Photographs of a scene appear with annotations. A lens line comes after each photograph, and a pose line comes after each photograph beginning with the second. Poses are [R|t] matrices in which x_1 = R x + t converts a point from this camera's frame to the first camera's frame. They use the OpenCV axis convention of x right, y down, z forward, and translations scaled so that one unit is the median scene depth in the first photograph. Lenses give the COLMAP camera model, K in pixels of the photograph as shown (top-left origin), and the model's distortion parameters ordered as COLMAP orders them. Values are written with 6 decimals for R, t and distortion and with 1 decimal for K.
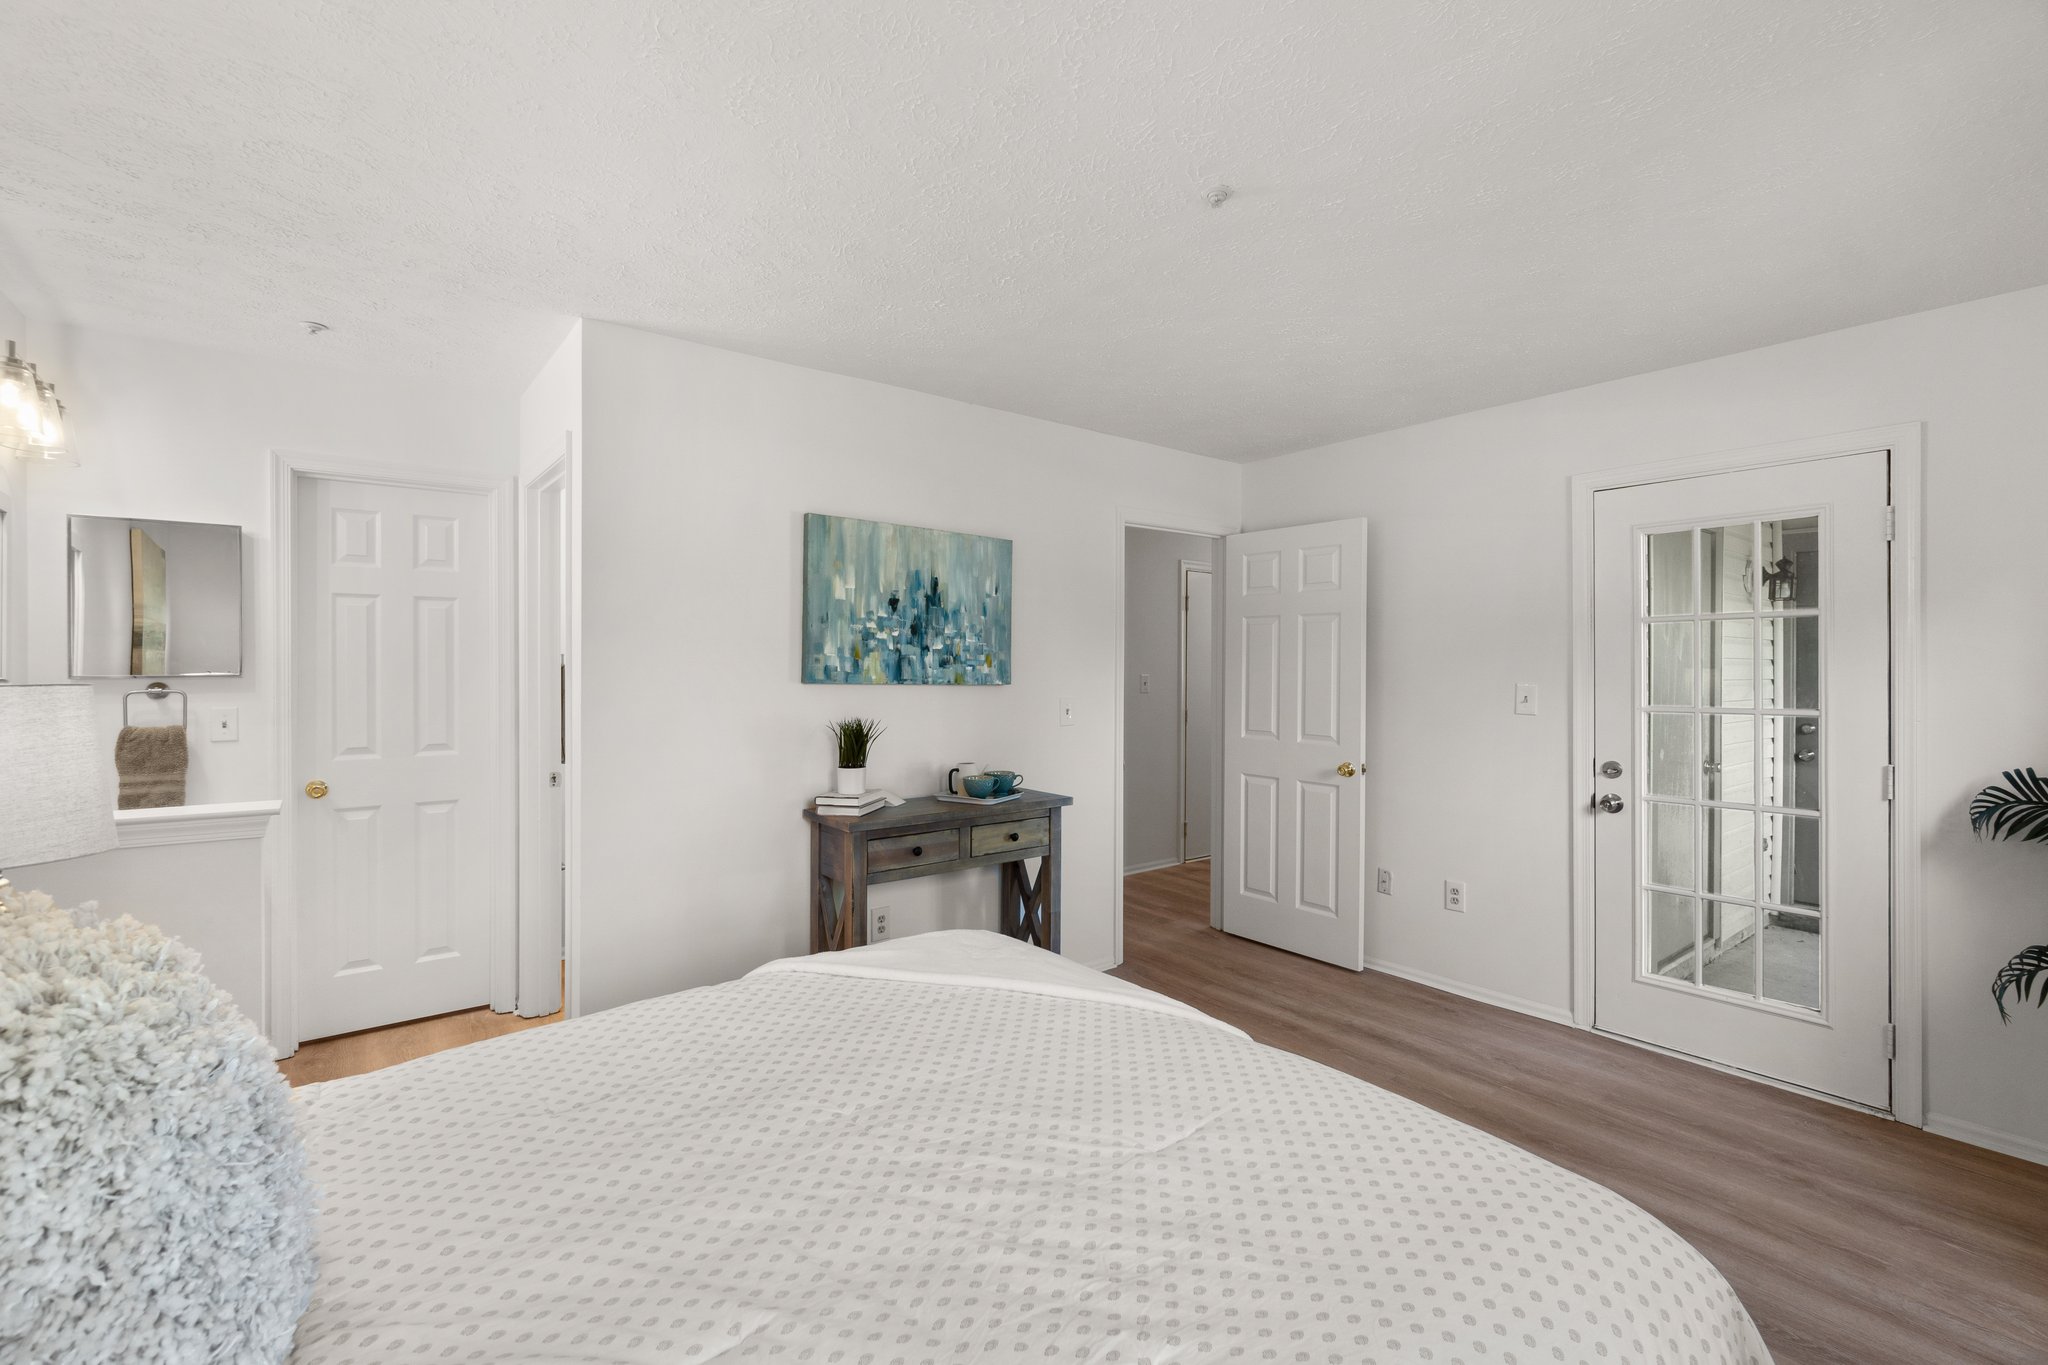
lens RADIAL K [[880.3, 0, 1016.7], [0, 880.3, 658.5], [0, 0, 1]] dist [0.000633, 0.001068]
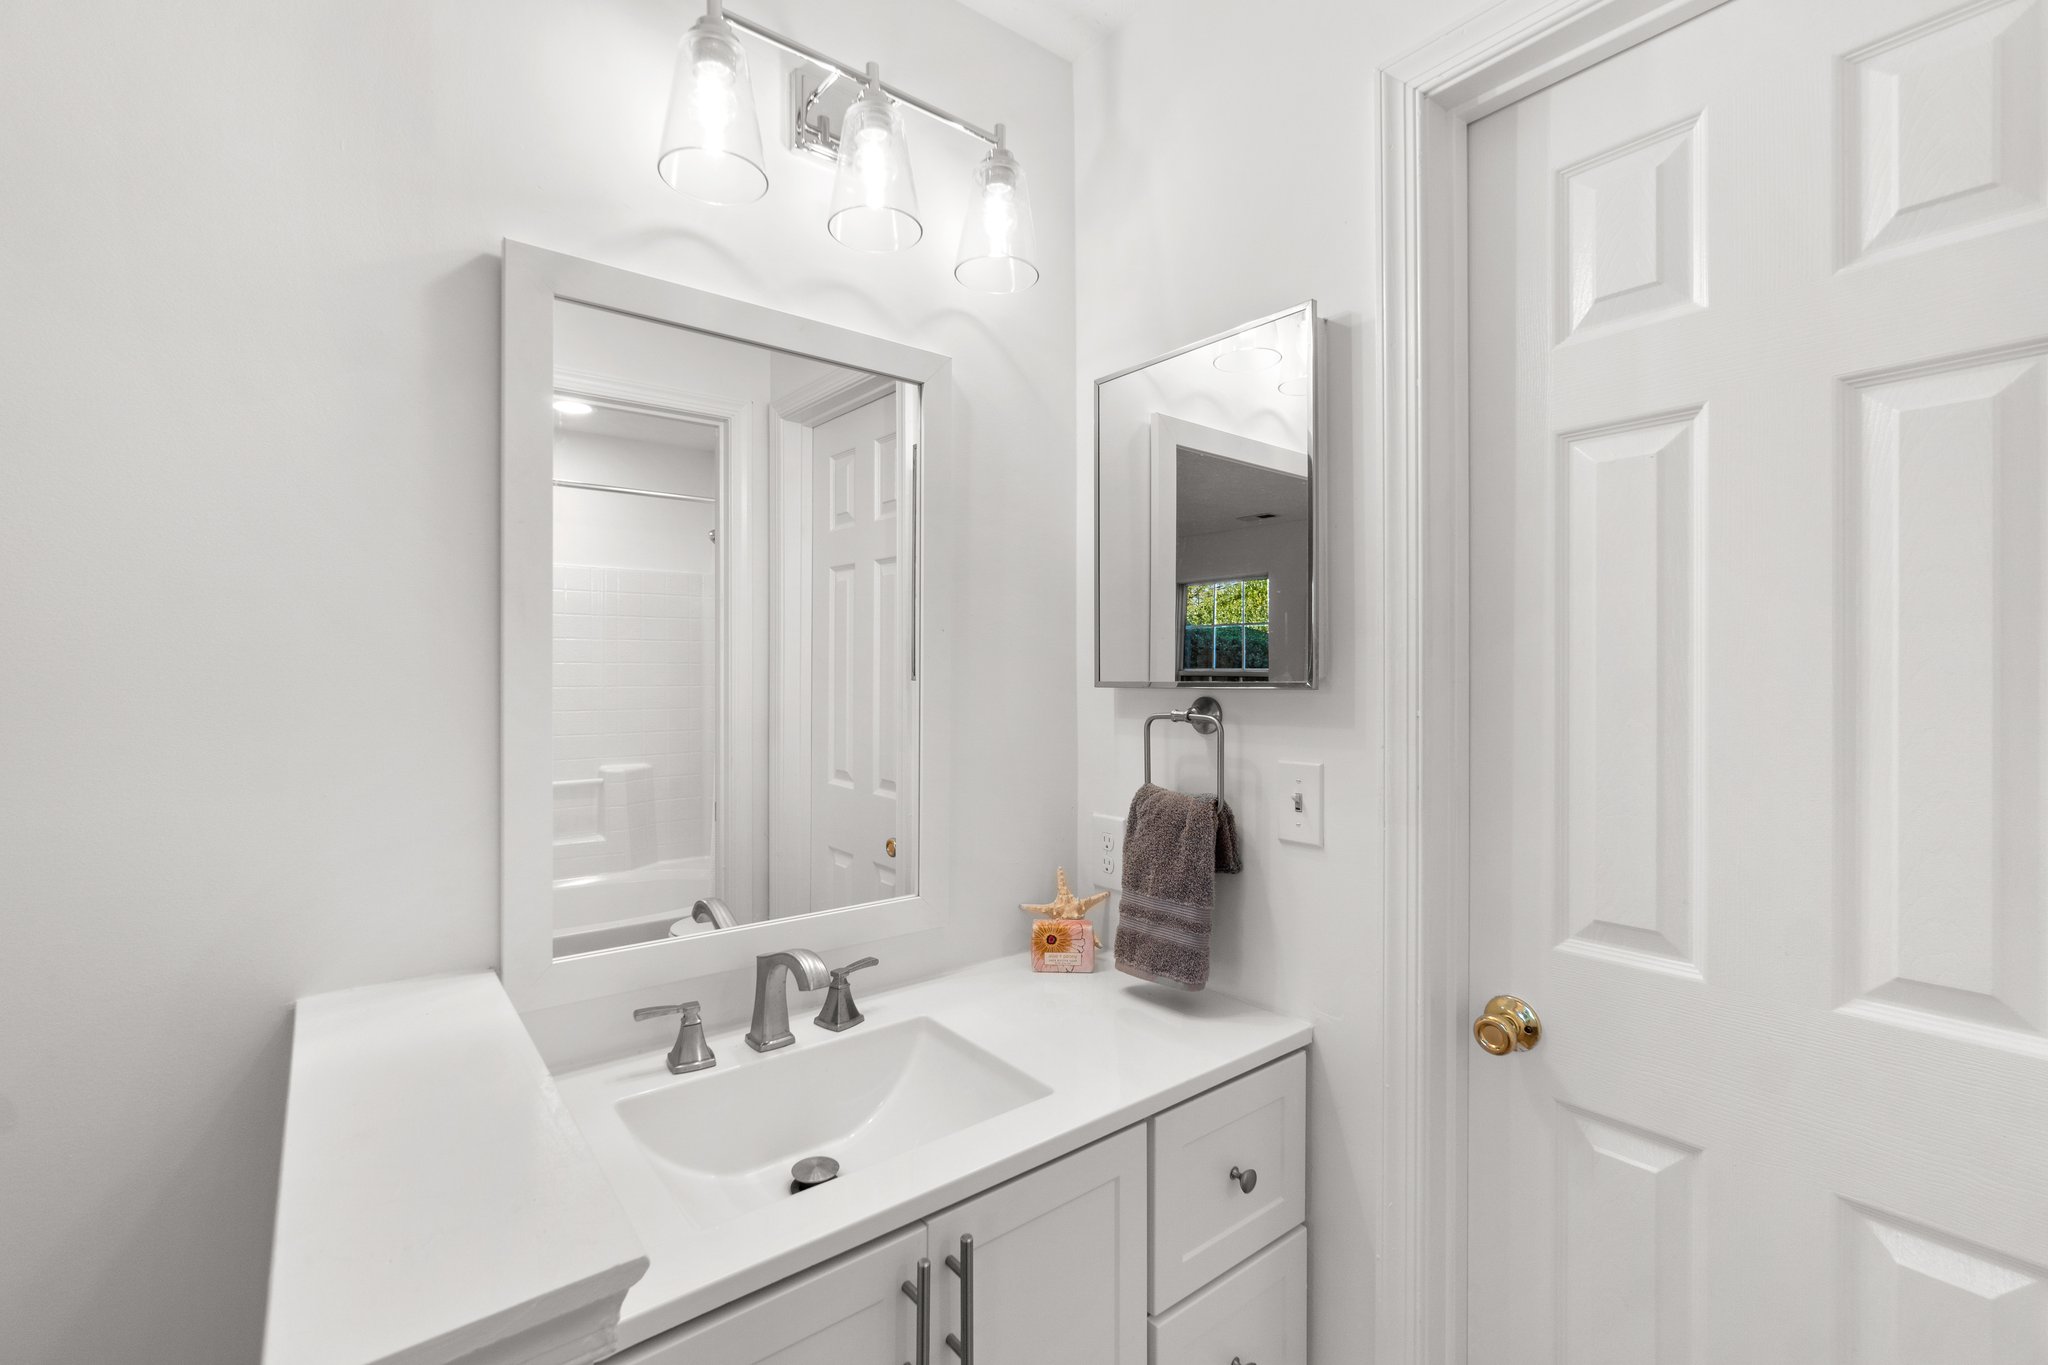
lens RADIAL K [[880.3, 0, 1016.7], [0, 880.3, 658.5], [0, 0, 1]] dist [0.000633, 0.001068]
pose [[0.011036, 0.002406, -0.999936, -0.453031], [0.014137, 0.999897, 0.002562, 0.005108], [0.999839, -0.014164, 0.011001, 0.793848]]
